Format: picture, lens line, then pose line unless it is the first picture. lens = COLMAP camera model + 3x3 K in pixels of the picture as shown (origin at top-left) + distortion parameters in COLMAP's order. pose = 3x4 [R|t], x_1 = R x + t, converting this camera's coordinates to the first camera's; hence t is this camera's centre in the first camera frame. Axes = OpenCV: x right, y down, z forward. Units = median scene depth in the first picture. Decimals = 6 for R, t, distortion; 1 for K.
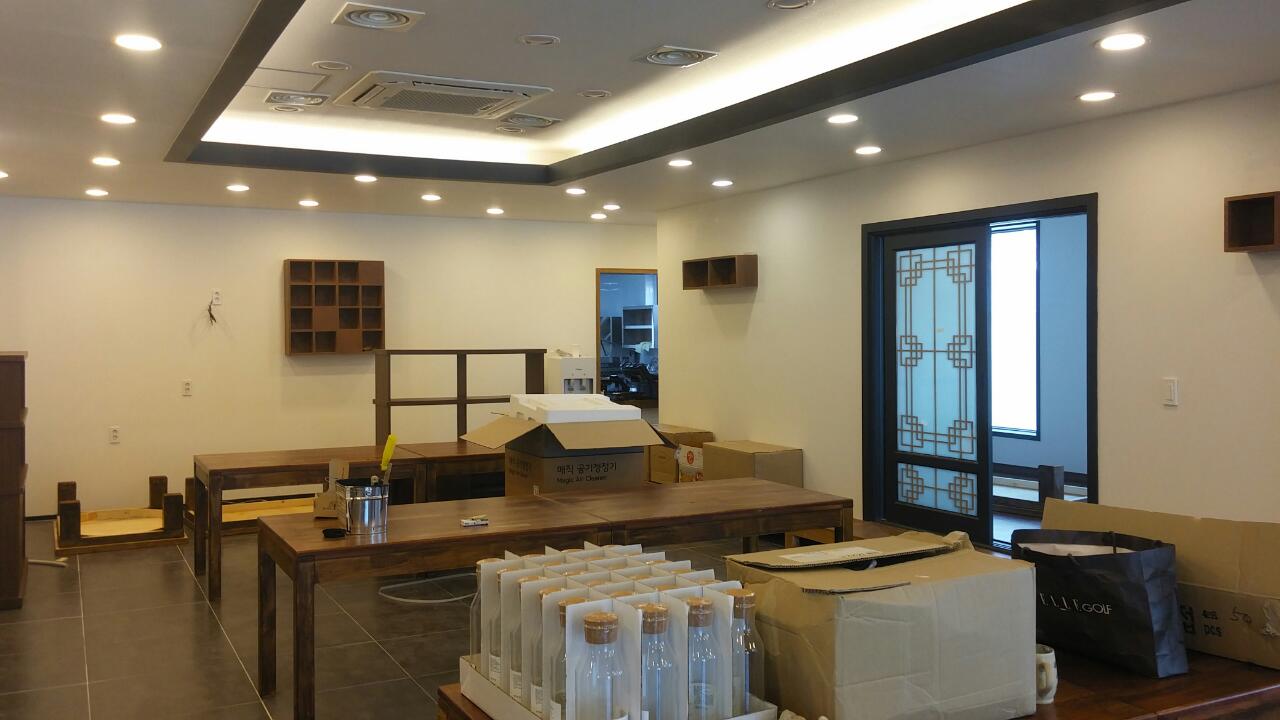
lens RADIAL K [[1083.2, 0, 639.0], [0, 1083.2, 324.4], [0, 0, 1]] dist [0.064827, 0.000258]
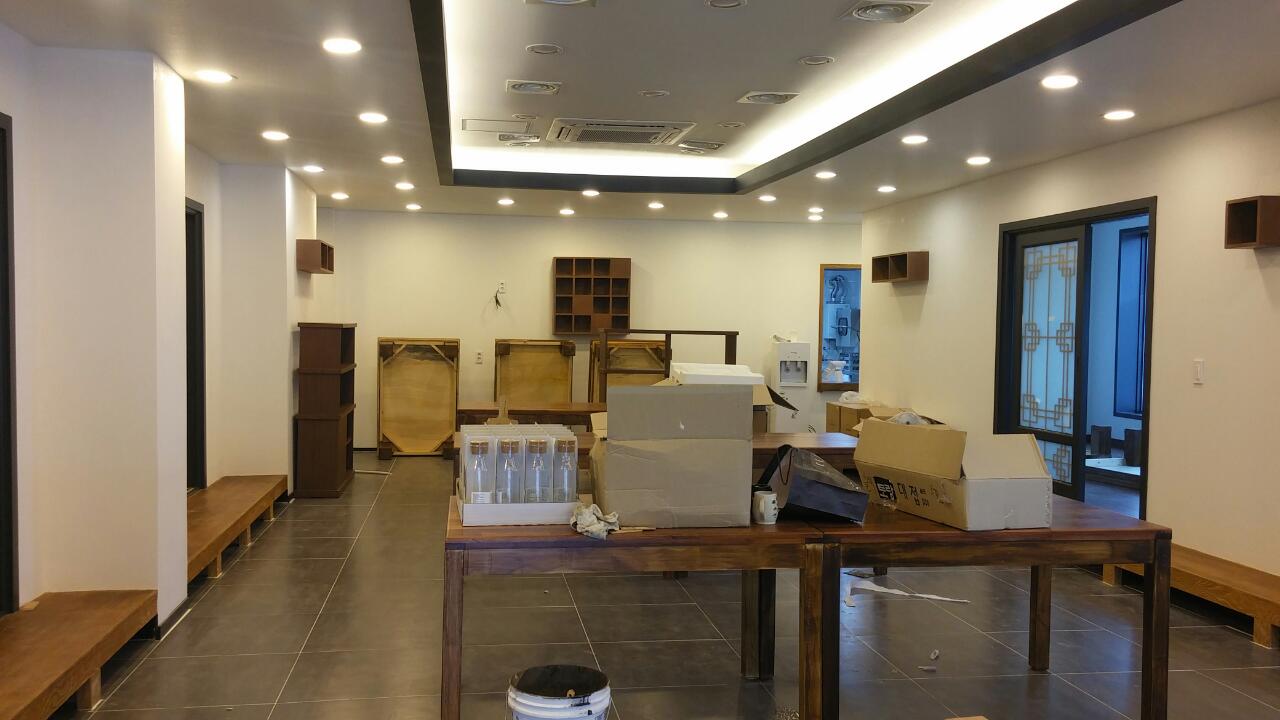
lens RADIAL K [[1083.2, 0, 639.0], [0, 1083.2, 324.4], [0, 0, 1]] dist [0.064827, 0.000258]
pose [[0.948176, 0.017977, -0.317236, 0.224799], [-0.016948, 0.999838, 0.006001, 0.011486], [0.317293, -0.000313, 0.948328, -0.197454]]
